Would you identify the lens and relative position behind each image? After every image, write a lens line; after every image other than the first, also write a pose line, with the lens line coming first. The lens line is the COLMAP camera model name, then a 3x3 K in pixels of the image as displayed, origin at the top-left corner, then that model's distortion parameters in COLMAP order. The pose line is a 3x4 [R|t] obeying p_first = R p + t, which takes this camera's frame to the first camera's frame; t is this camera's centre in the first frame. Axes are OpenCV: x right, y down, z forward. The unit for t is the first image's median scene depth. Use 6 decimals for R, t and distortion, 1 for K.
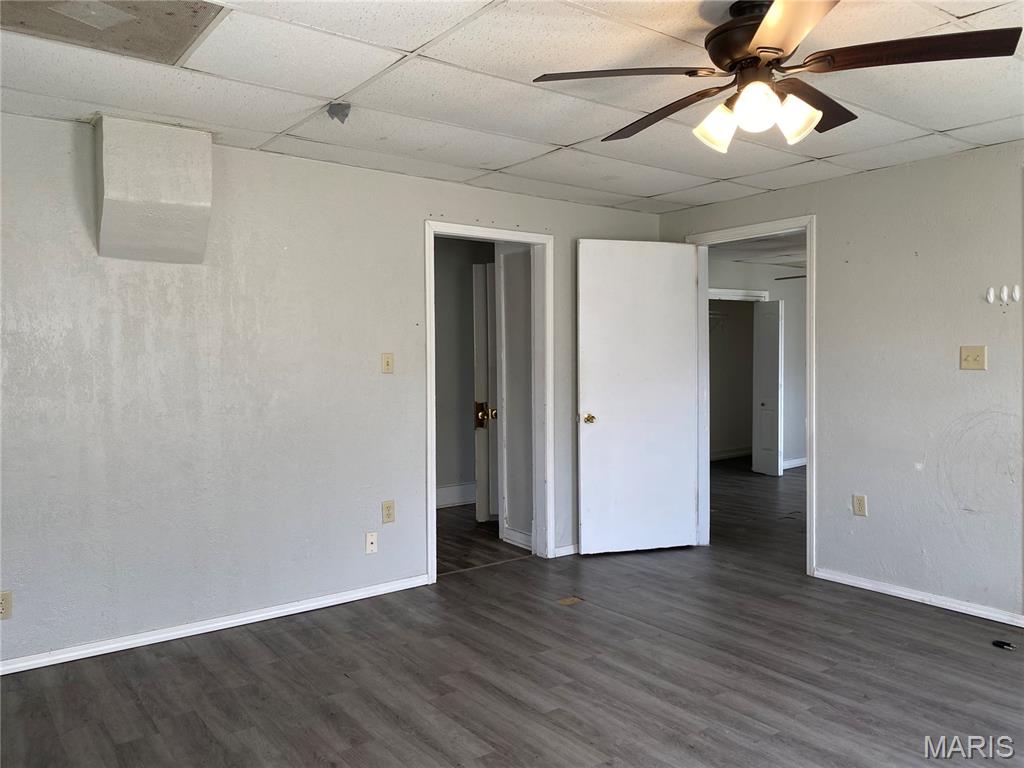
lens RADIAL K [[777.0, 0, 515.5], [0, 777.0, 383.1], [0, 0, 1]] dist [0.042217, -0.057580]
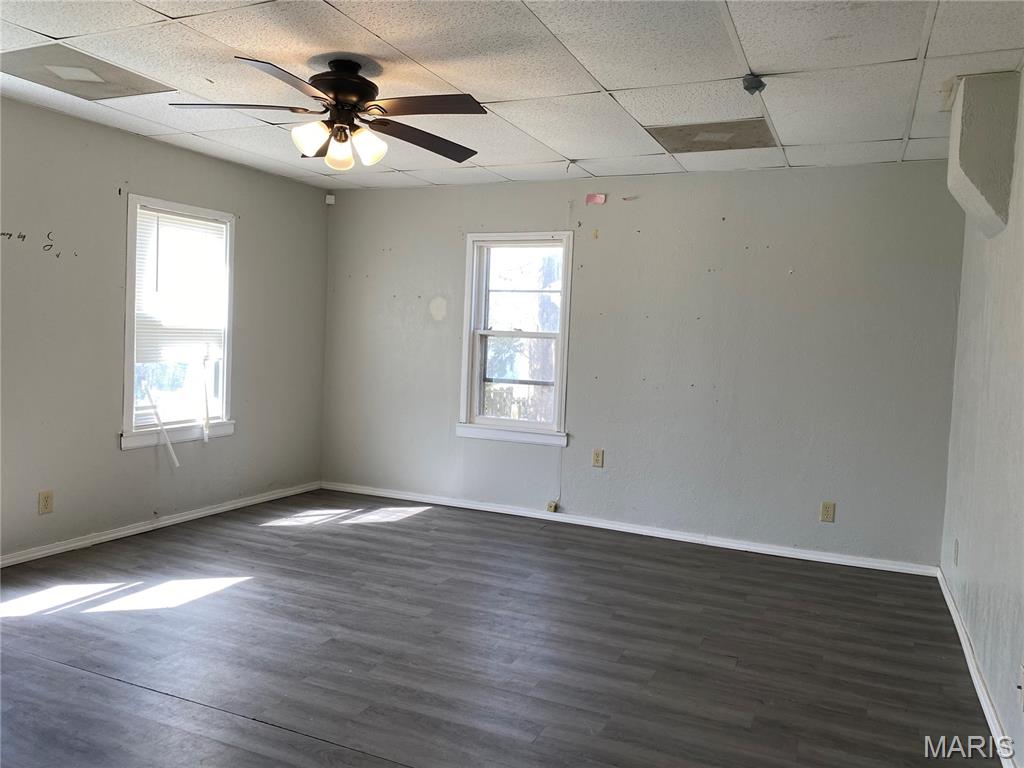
lens RADIAL K [[777.0, 0, 512.0], [0, 777.0, 387.0], [0, 0, 1]] dist [0.042217, -0.057580]
pose [[-0.872330, 0.002037, -0.488913, 0.573574], [-0.049074, 0.994577, 0.091702, -0.045422], [0.486448, 0.103988, -0.867499, 1.906836]]
